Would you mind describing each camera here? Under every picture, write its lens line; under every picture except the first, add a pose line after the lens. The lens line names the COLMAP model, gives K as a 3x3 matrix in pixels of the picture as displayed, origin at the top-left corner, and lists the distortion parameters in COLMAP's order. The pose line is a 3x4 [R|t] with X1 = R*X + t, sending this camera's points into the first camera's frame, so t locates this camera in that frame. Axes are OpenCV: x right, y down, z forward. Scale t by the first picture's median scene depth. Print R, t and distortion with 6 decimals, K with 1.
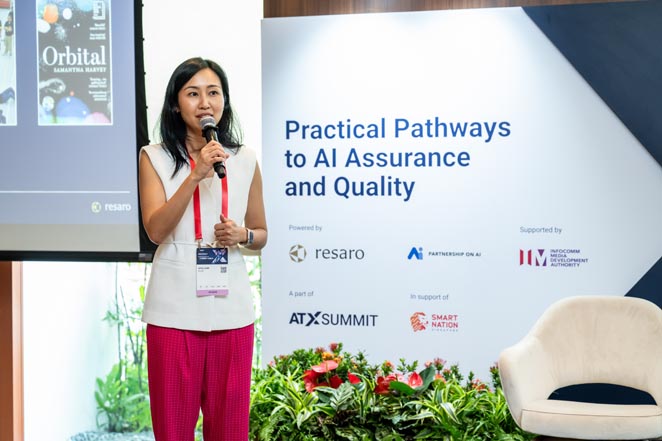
lens RADIAL K [[1237.7, 0, 341.4], [0, 1237.7, 216.7], [0, 0, 1]] dist [-0.008528, 0.000000]
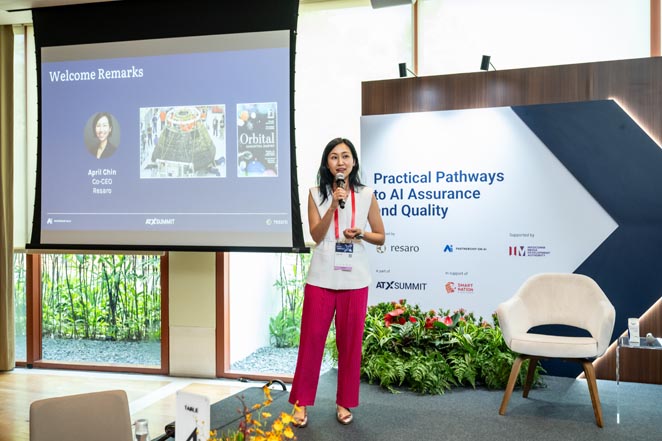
lens RADIAL K [[679.5, 0, 334.0], [0, 679.5, 225.4], [0, 0, 1]] dist [0.002787, 0.000000]
pose [[0.994436, 0.000720, -0.105344, 0.000209], [-0.001619, 0.999963, -0.008448, 0.005441], [0.105334, 0.008572, 0.994400, 0.027383]]
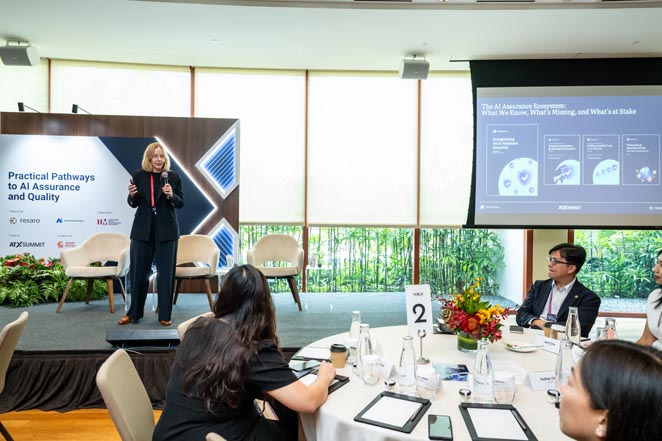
lens RADIAL K [[443.2, 0, 336.7], [0, 443.2, 221.2], [0, 0, 1]] dist [-0.000839, -0.000633]
pose [[0.930422, 0.009745, 0.366359, 0.279101], [-0.005762, 0.999912, -0.011964, 0.039333], [-0.366444, 0.009021, 0.930396, -0.178819]]
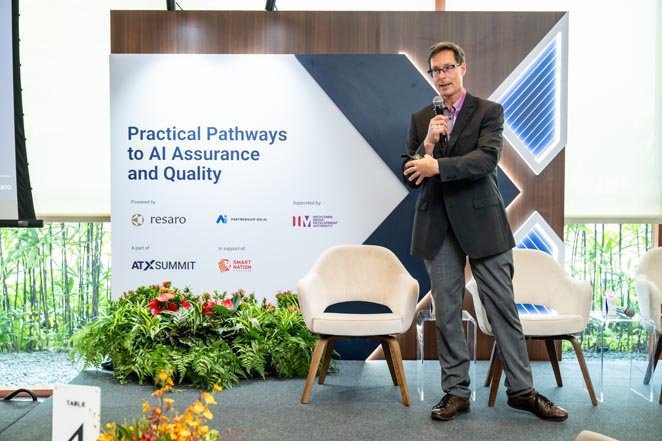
lens RADIAL K [[880.4, 0, 335.2], [0, 880.4, 224.5], [0, 0, 1]] dist [-0.004743, 0.000000]
pose [[0.959820, -0.008592, 0.280485, -0.104307], [0.000026, 0.999534, 0.030528, 0.004063], [-0.280616, -0.029294, 0.959373, -0.042036]]
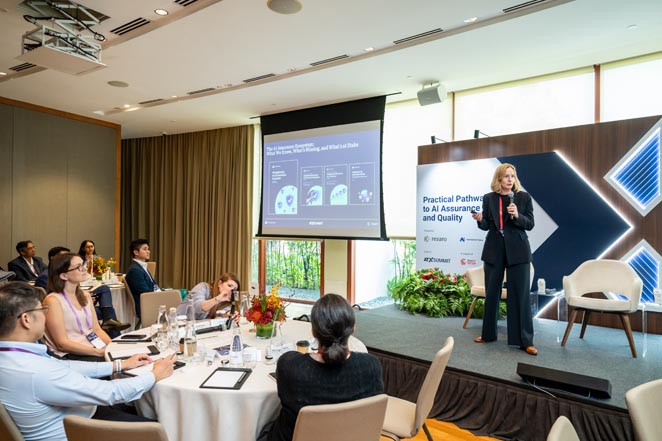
lens RADIAL K [[443.2, 0, 335.9], [0, 443.2, 222.7], [0, 0, 1]] dist [-0.000839, -0.000633]
pose [[0.906478, 0.007280, -0.422189, 0.238283], [-0.019338, 0.999518, -0.024285, 0.020846], [0.421809, 0.030178, 0.906182, -0.126264]]
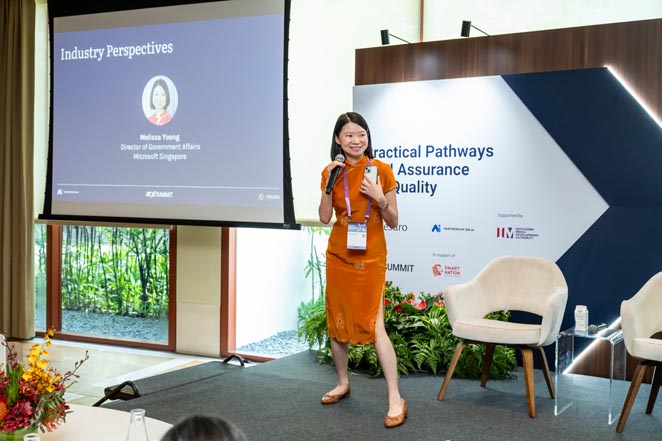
lens RADIAL K [[784.5, 0, 332.6], [0, 784.5, 222.8], [0, 0, 1]] dist [-0.000423, 0.000000]
pose [[0.960815, 0.027365, -0.275835, 0.213298], [-0.023850, 0.999586, 0.016088, 0.009175], [0.276161, -0.008879, 0.961070, -0.031520]]
